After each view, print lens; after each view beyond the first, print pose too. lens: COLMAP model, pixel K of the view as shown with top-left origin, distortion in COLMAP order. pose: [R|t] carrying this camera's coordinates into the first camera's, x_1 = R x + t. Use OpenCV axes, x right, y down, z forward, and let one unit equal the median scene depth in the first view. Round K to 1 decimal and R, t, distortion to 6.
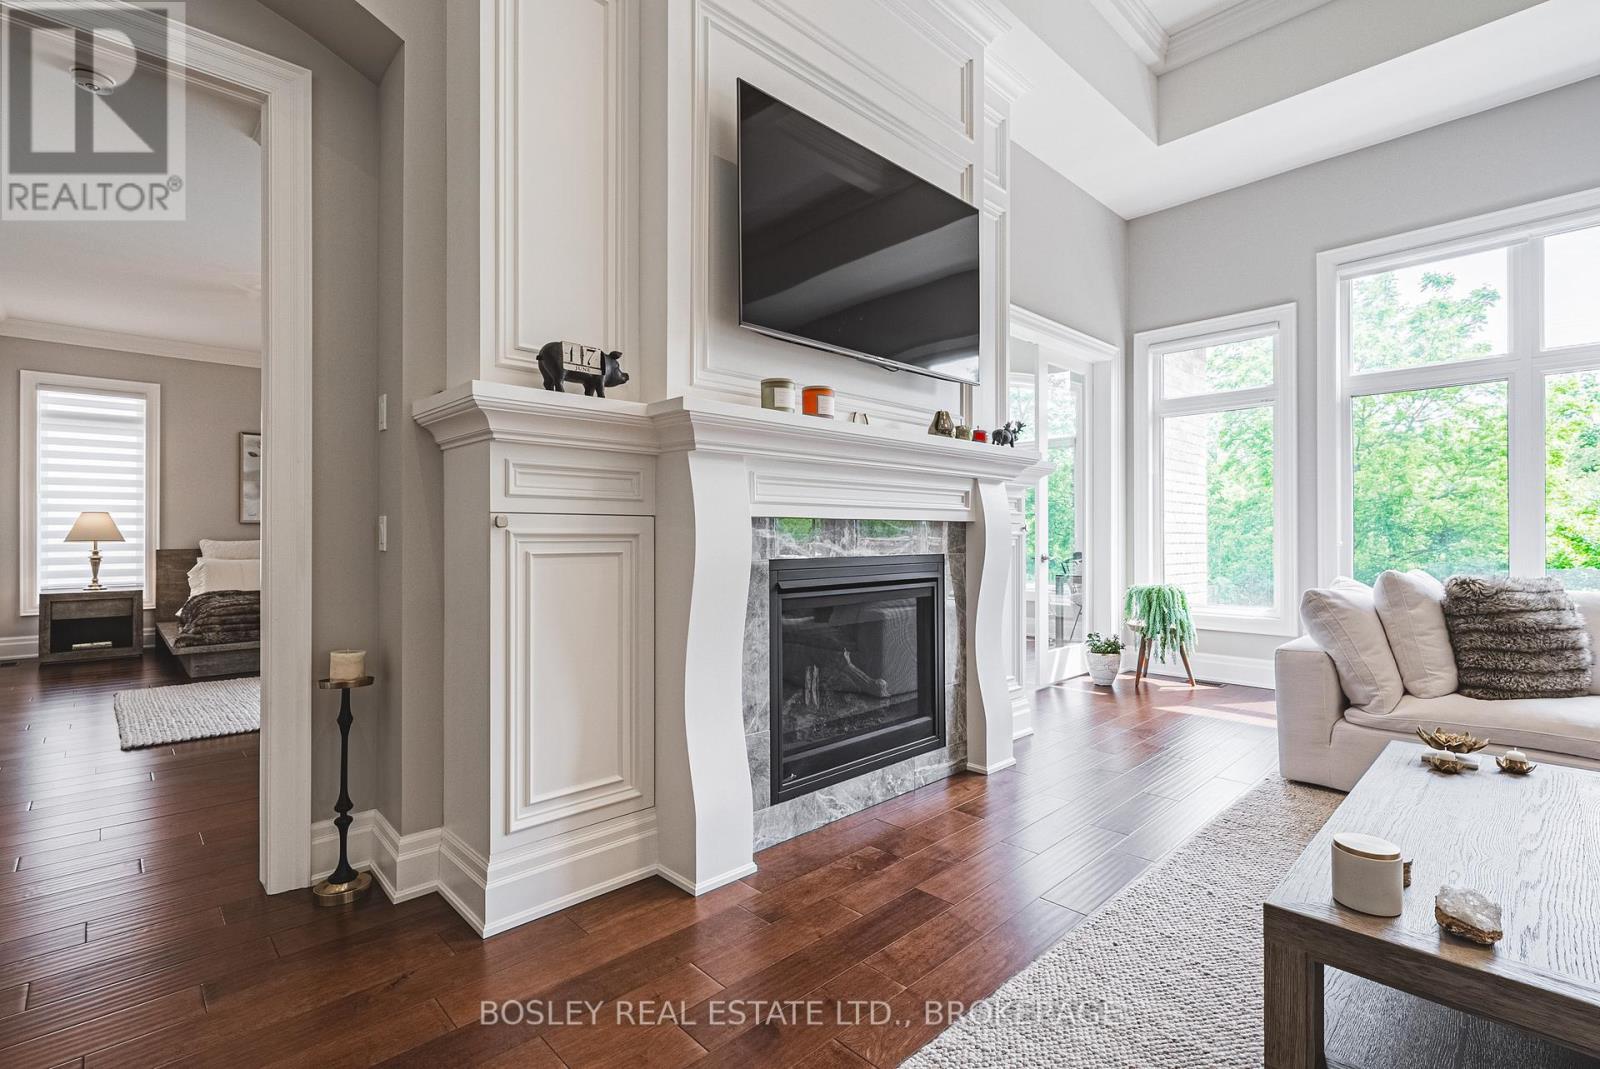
lens RADIAL K [[730.9, 0, 811.8], [0, 730.9, 539.4], [0, 0, 1]] dist [-0.026516, 0.003281]
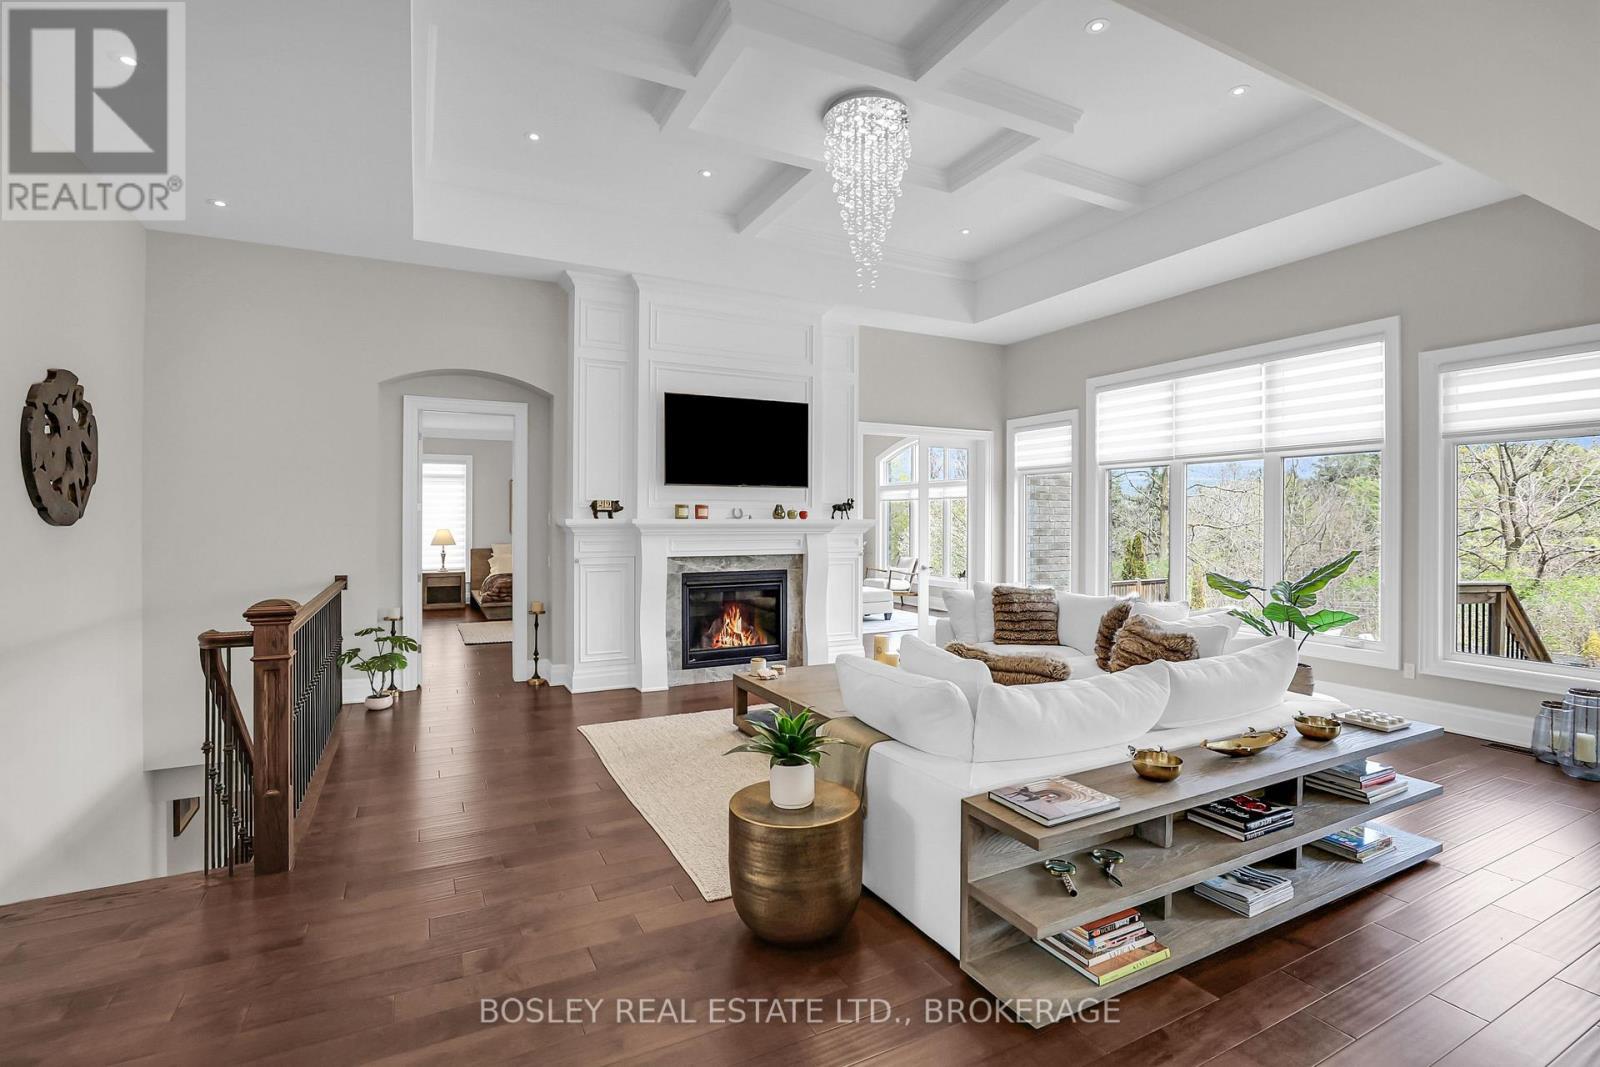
lens RADIAL K [[730.9, 0, 795.3], [0, 730.9, 528.3], [0, 0, 1]] dist [-0.026516, 0.003281]
pose [[0.953461, 0.008146, -0.301408, 0.947345], [-0.006615, 0.999960, 0.006102, -0.127612], [0.301445, -0.003824, 0.953476, -1.144890]]
